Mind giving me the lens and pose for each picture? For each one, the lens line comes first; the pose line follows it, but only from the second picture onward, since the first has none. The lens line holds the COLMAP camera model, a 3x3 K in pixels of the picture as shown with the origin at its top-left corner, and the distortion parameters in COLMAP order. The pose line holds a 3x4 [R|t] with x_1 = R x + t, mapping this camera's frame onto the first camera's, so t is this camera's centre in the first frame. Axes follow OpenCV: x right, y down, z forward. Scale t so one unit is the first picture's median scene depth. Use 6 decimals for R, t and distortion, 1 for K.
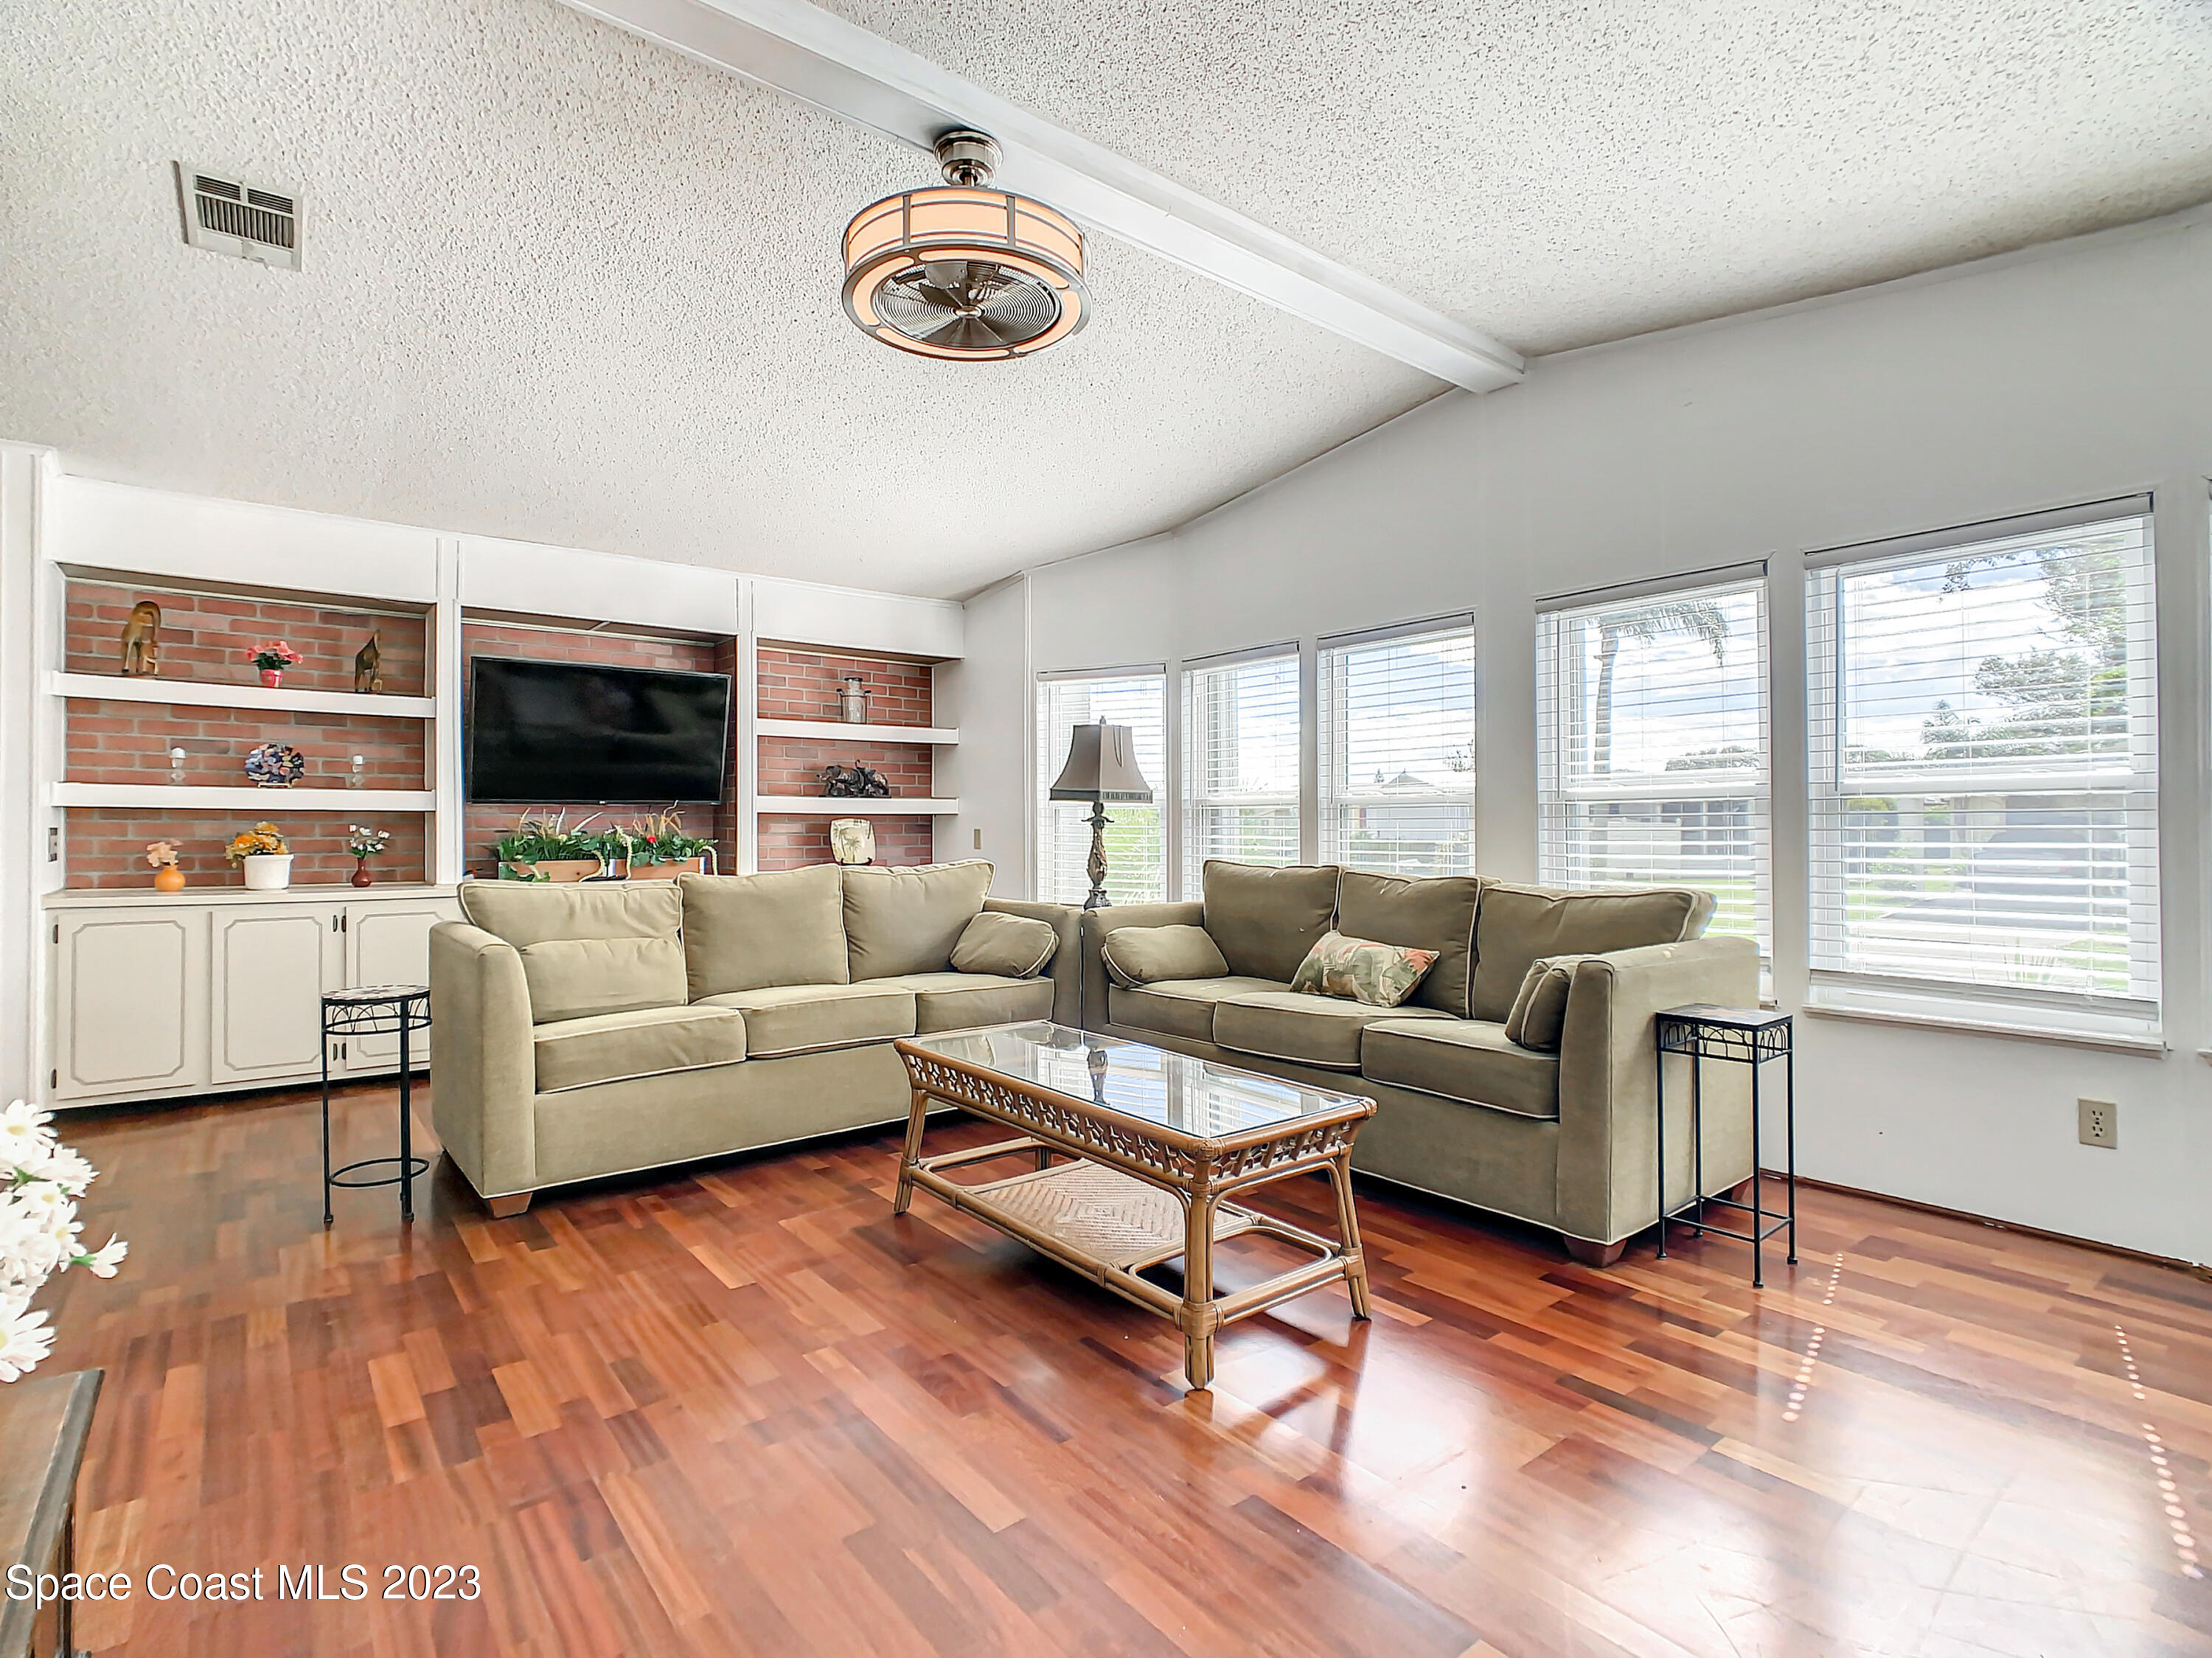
lens RADIAL K [[1099.4, 0, 1097.7], [0, 1099.4, 812.7], [0, 0, 1]] dist [-0.006151, -0.000243]
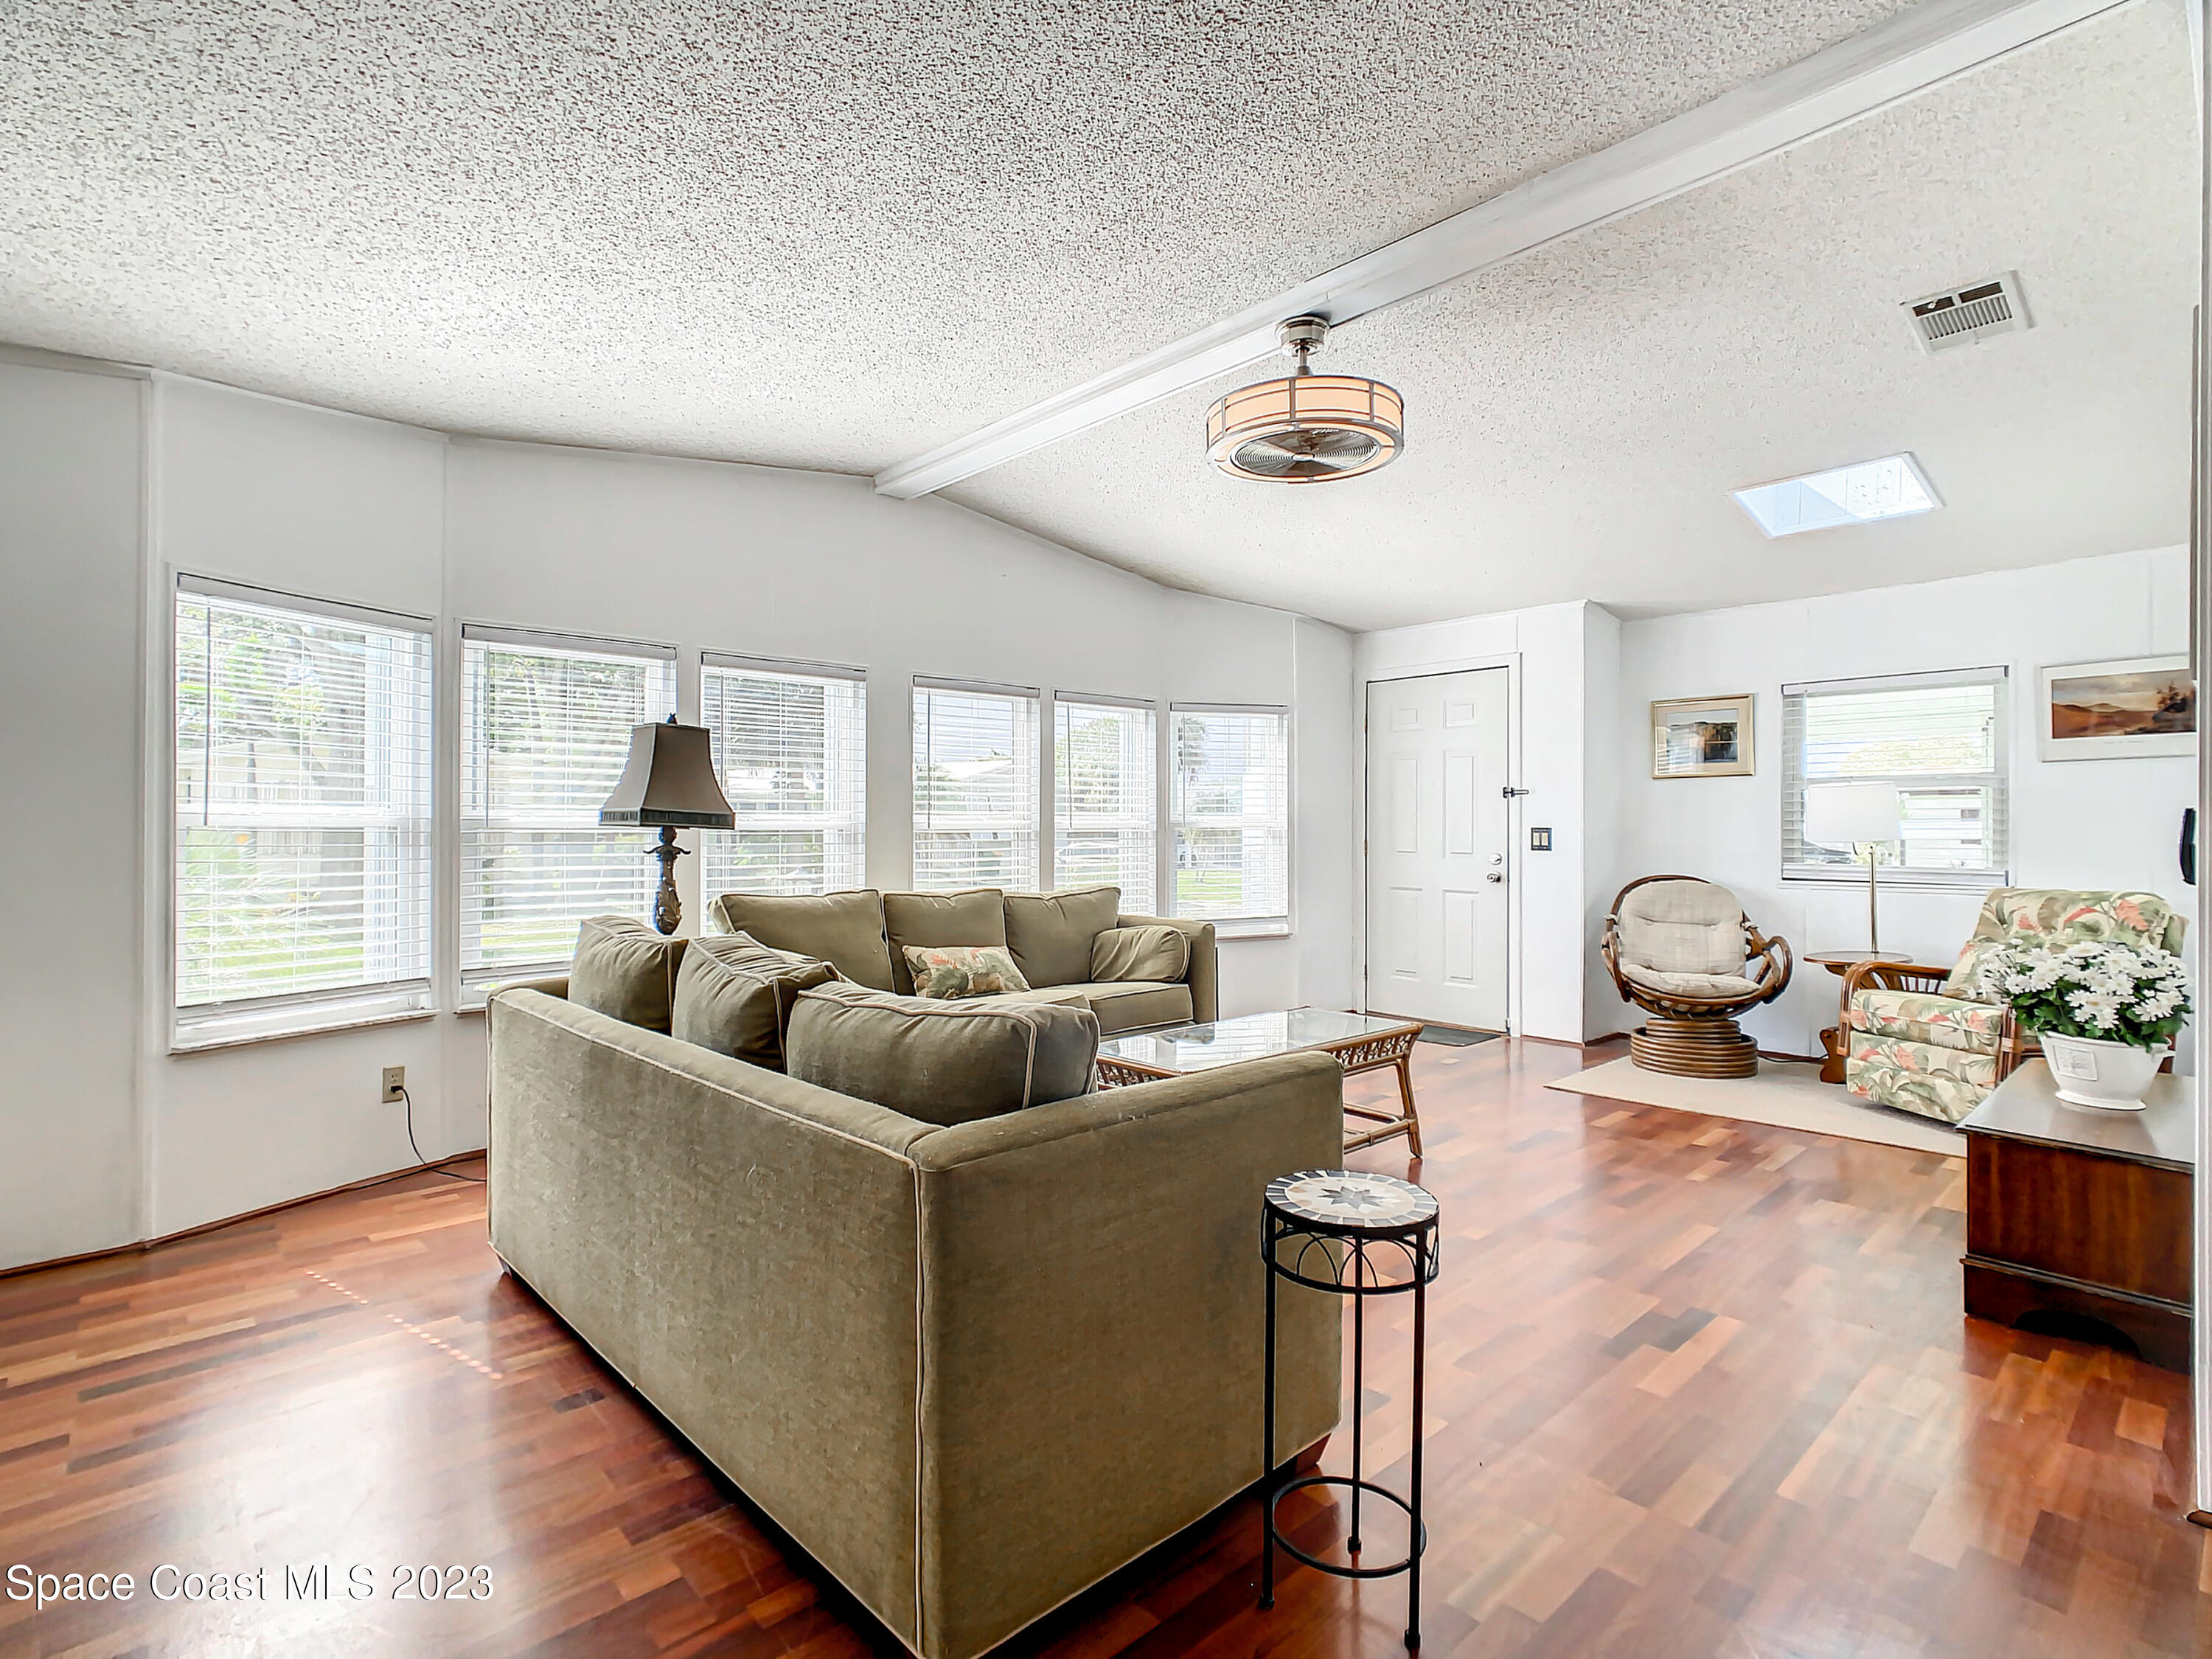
lens RADIAL K [[1099.5, 0, 1097.7], [0, 1099.5, 813.2], [0, 0, 1]] dist [-0.006151, -0.000243]
pose [[-0.082218, 0.014744, 0.996505, -0.770526], [-0.012072, 0.999802, -0.015789, -0.010988], [-0.996541, -0.013328, -0.082024, 0.752124]]
